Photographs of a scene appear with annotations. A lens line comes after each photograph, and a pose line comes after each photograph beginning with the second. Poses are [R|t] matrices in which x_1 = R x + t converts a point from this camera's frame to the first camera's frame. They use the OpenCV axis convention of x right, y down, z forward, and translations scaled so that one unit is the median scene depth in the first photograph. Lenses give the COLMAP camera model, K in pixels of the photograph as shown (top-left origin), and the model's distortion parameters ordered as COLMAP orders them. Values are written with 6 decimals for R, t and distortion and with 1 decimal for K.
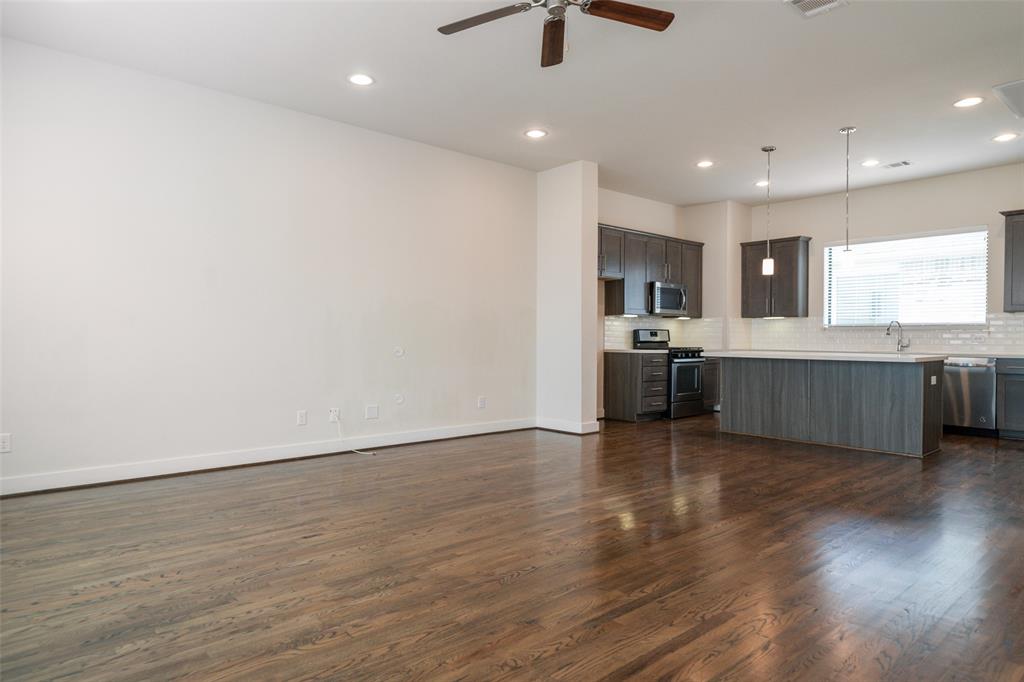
lens RADIAL K [[615.9, 0, 506.7], [0, 615.9, 346.3], [0, 0, 1]] dist [0.003781, -0.000624]
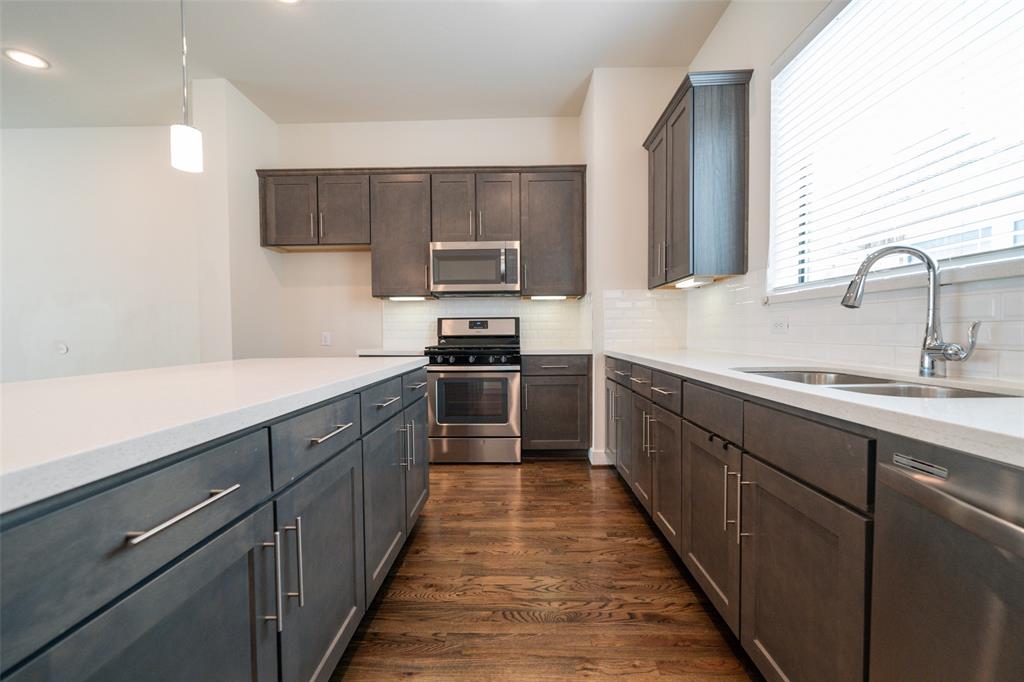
lens RADIAL K [[419.3, 0, 508.6], [0, 419.3, 342.9], [0, 0, 1]] dist [-0.001275, -0.000036]
pose [[0.739305, 0.007542, -0.673329, 0.715731], [-0.000439, 0.999942, 0.010718, -0.007036], [0.673371, -0.007629, 0.739266, 0.891122]]
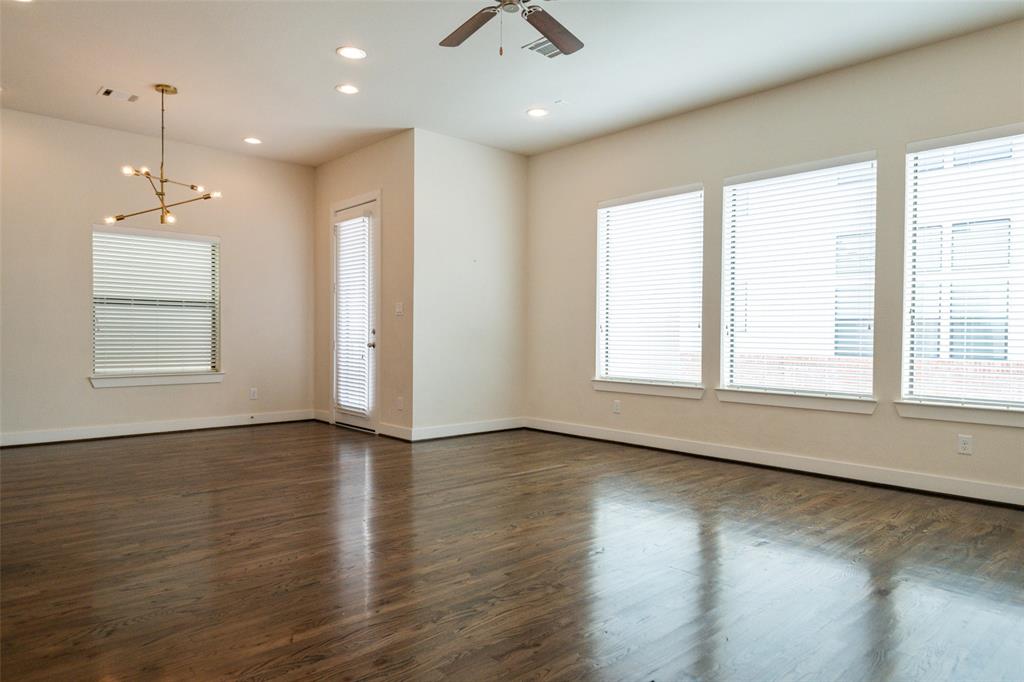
lens RADIAL K [[650.2, 0, 509.9], [0, 650.2, 342.6], [0, 0, 1]] dist [0.003120, 0.000710]
pose [[-0.999744, -0.010184, -0.020186, 0.046474], [-0.010740, 0.999561, 0.027610, -0.012251], [0.019896, 0.027820, -0.999415, 0.975204]]
